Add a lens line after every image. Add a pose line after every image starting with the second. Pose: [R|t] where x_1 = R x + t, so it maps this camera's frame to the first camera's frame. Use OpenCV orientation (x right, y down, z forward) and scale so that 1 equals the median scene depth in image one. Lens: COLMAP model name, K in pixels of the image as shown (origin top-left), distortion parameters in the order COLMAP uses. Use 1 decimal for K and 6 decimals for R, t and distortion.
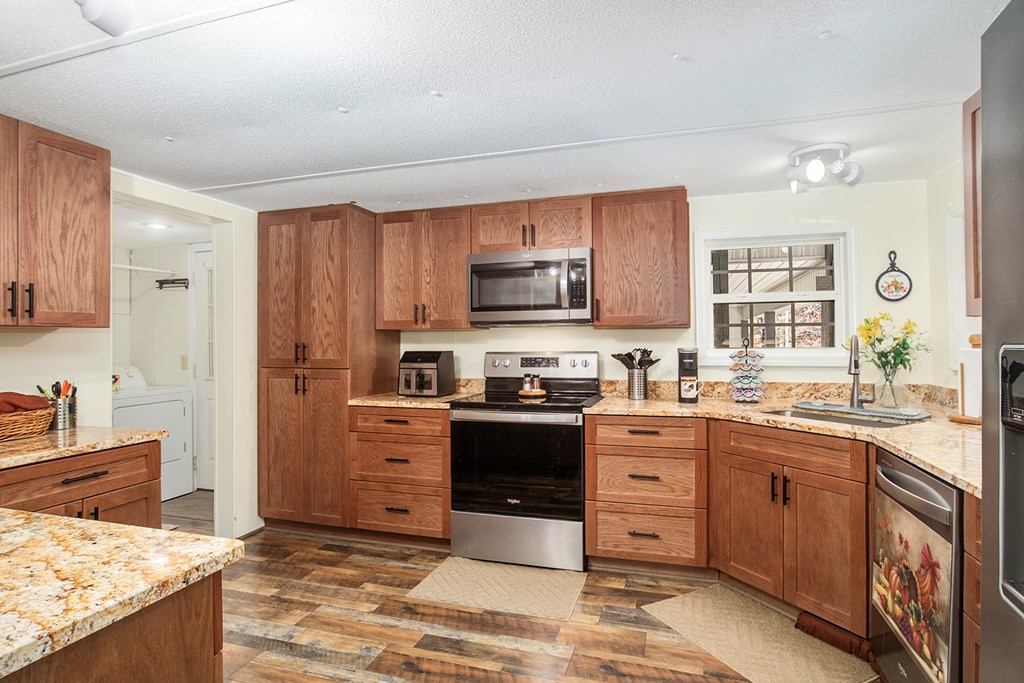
lens RADIAL K [[528.6, 0, 496.5], [0, 528.6, 325.7], [0, 0, 1]] dist [-0.044992, 0.013429]
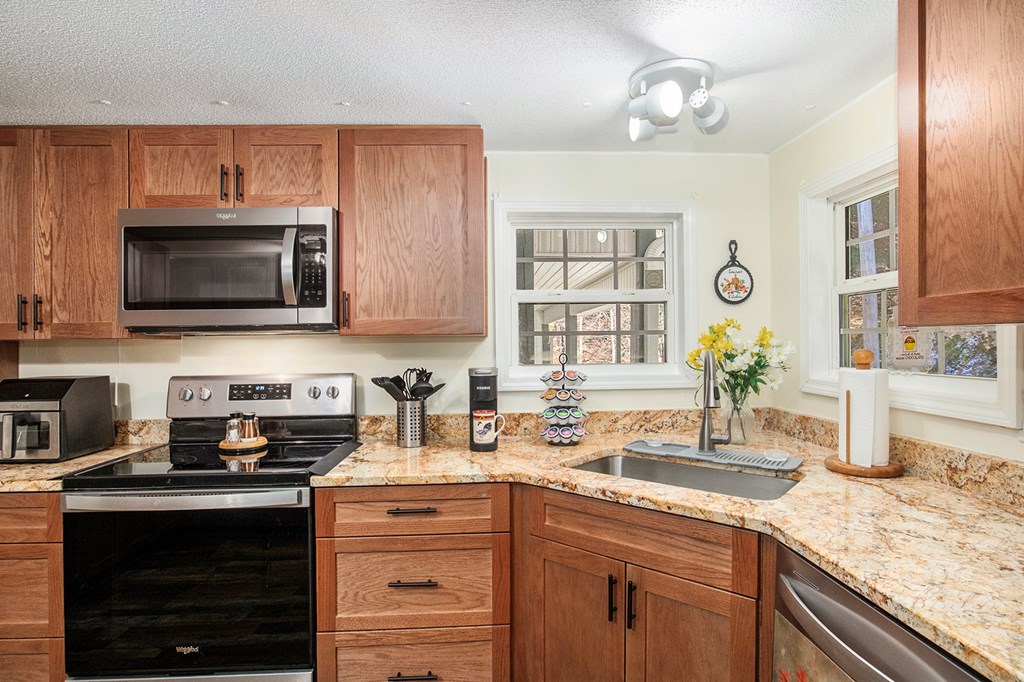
lens RADIAL K [[528.6, 0, 496.5], [0, 528.6, 325.2], [0, 0, 1]] dist [-0.044992, 0.013429]
pose [[0.936692, 0.005517, 0.350112, 0.145266], [-0.003642, 0.999975, -0.006014, -0.008567], [-0.350137, 0.004358, 0.936688, 0.366695]]
